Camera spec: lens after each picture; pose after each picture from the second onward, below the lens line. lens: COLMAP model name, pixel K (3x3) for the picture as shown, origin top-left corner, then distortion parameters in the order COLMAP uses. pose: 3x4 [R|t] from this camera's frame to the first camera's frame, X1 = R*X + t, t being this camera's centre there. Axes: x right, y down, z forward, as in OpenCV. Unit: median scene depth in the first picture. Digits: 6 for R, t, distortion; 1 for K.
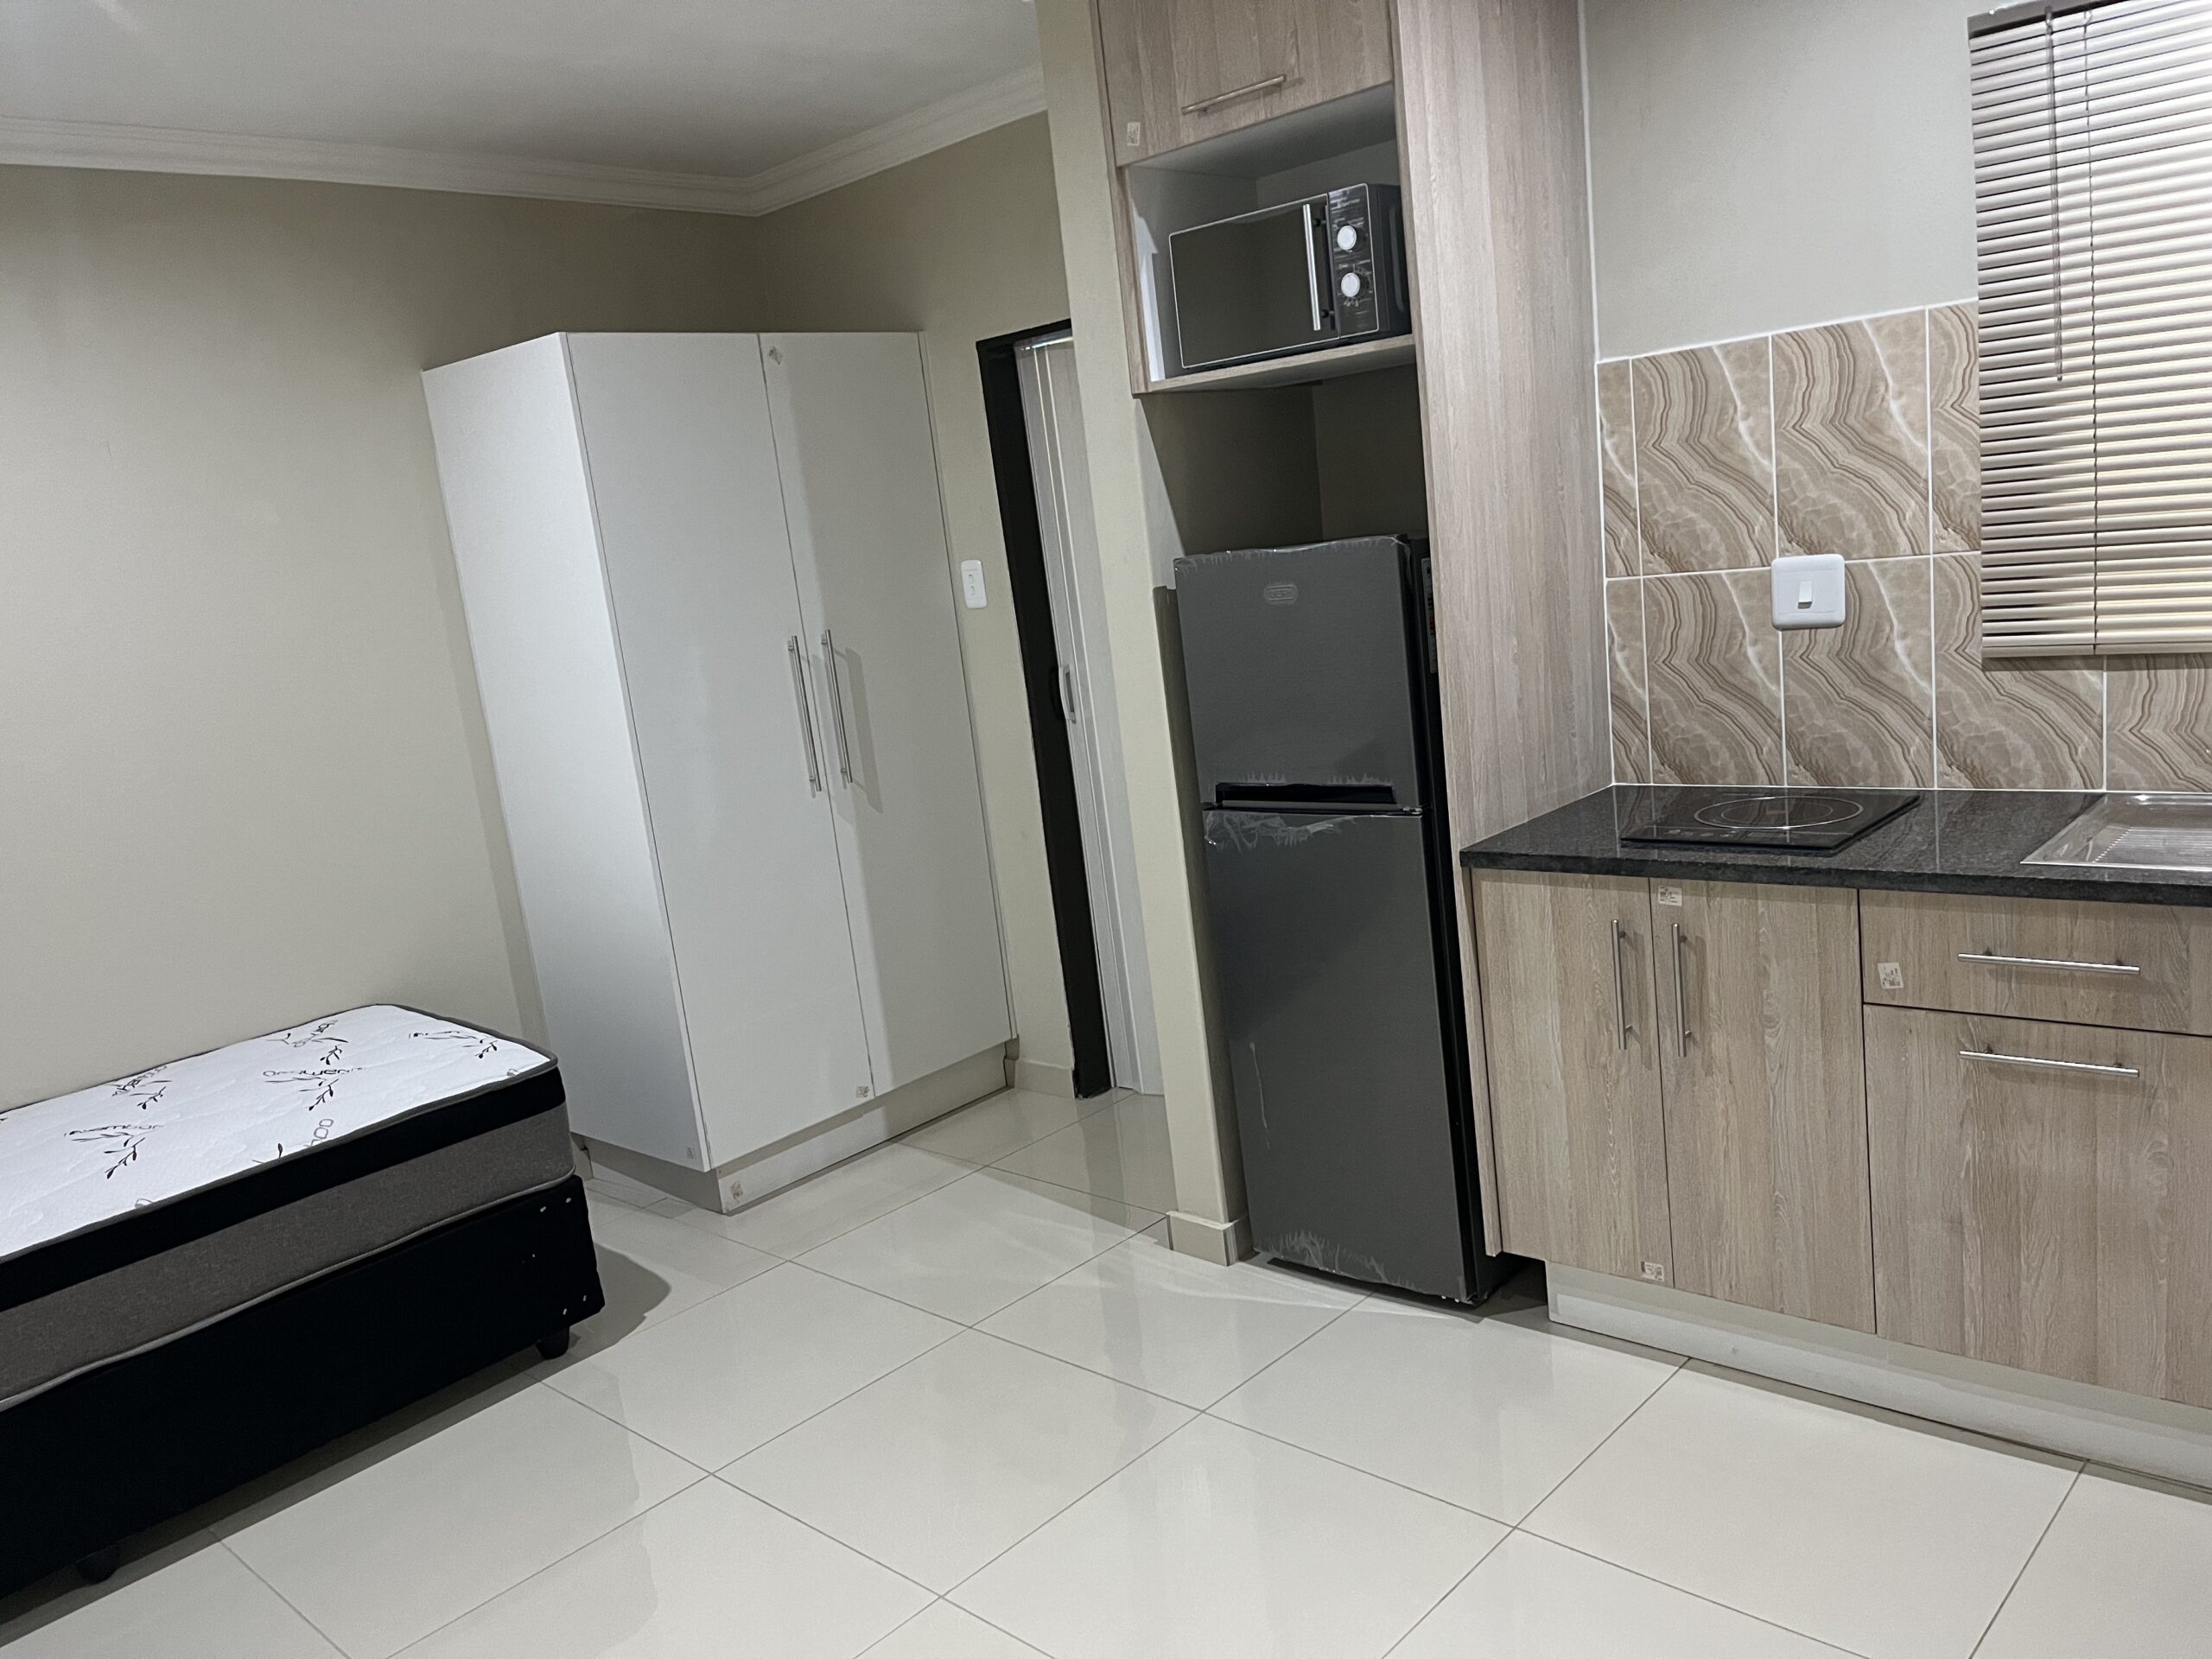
lens RADIAL K [[1679.6, 0, 1097.0], [0, 1679.6, 847.1], [0, 0, 1]] dist [0.061386, -0.086825]
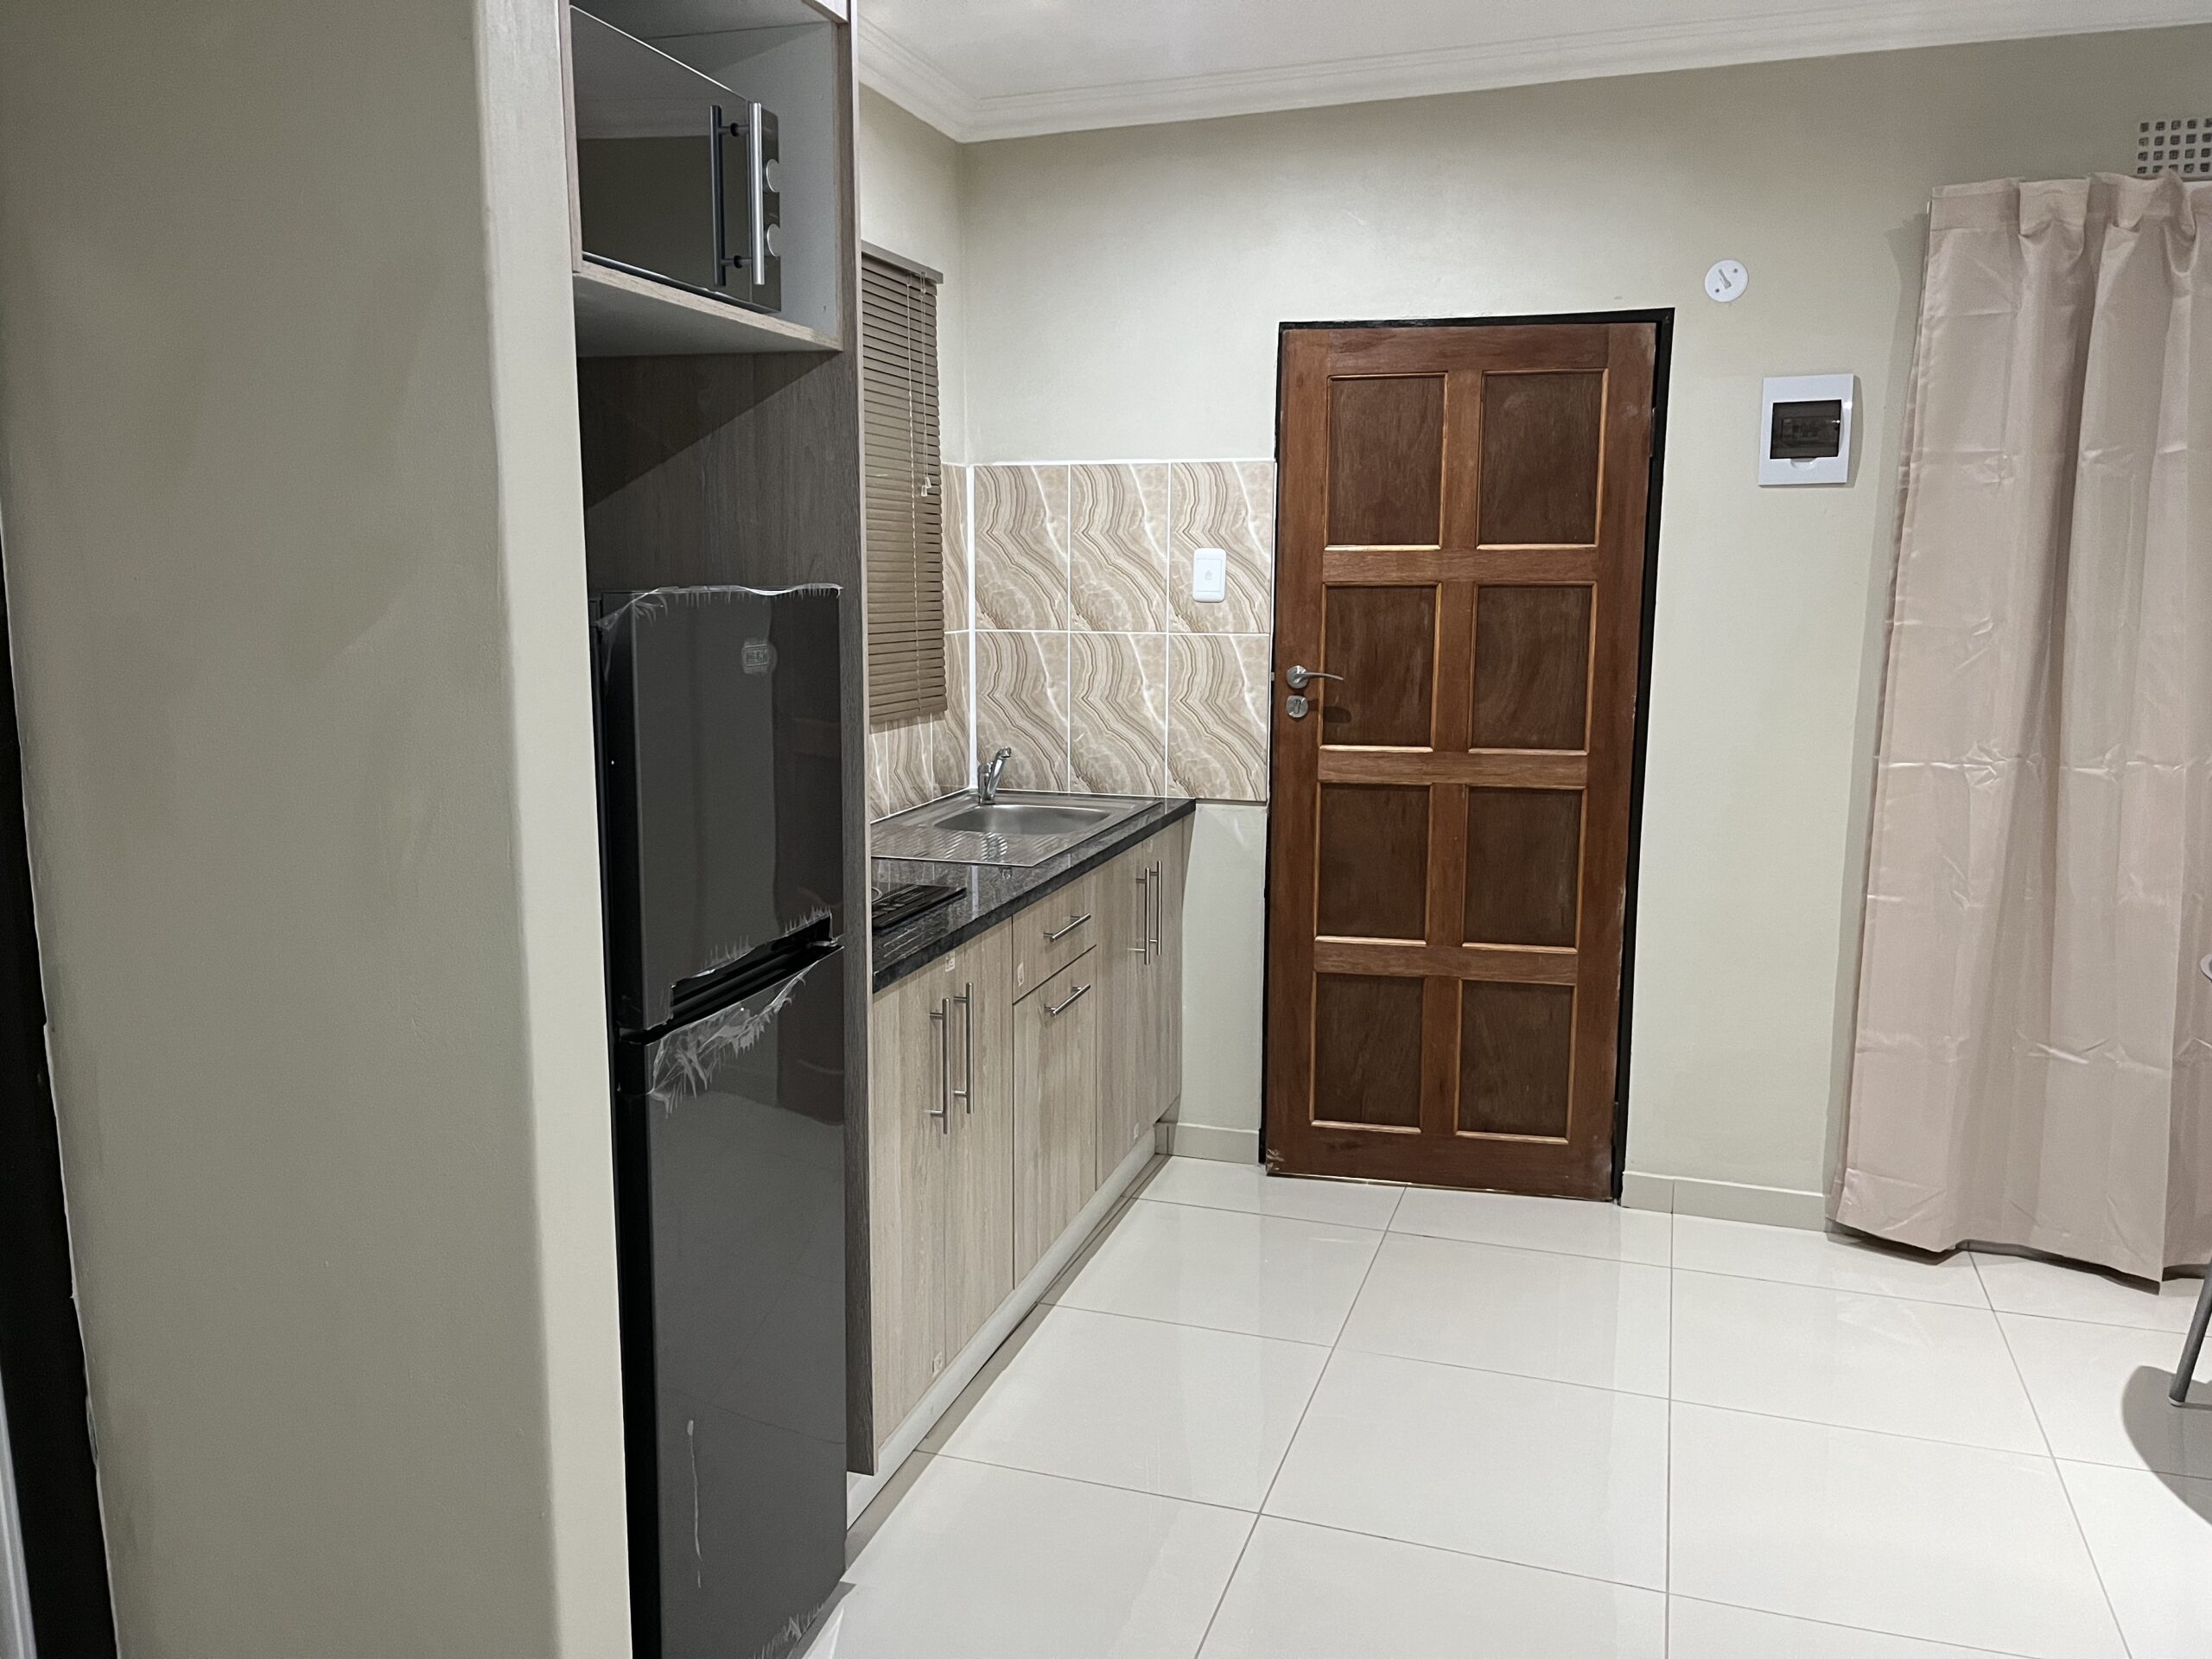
lens RADIAL K [[1679.6, 0, 1103.3], [0, 1679.6, 834.8], [0, 0, 1]] dist [0.061386, -0.086825]
pose [[-0.419140, -0.030004, 0.907426, -0.593642], [0.215216, 0.967685, 0.131405, -0.152555], [-0.882045, 0.250370, -0.399138, 1.261909]]
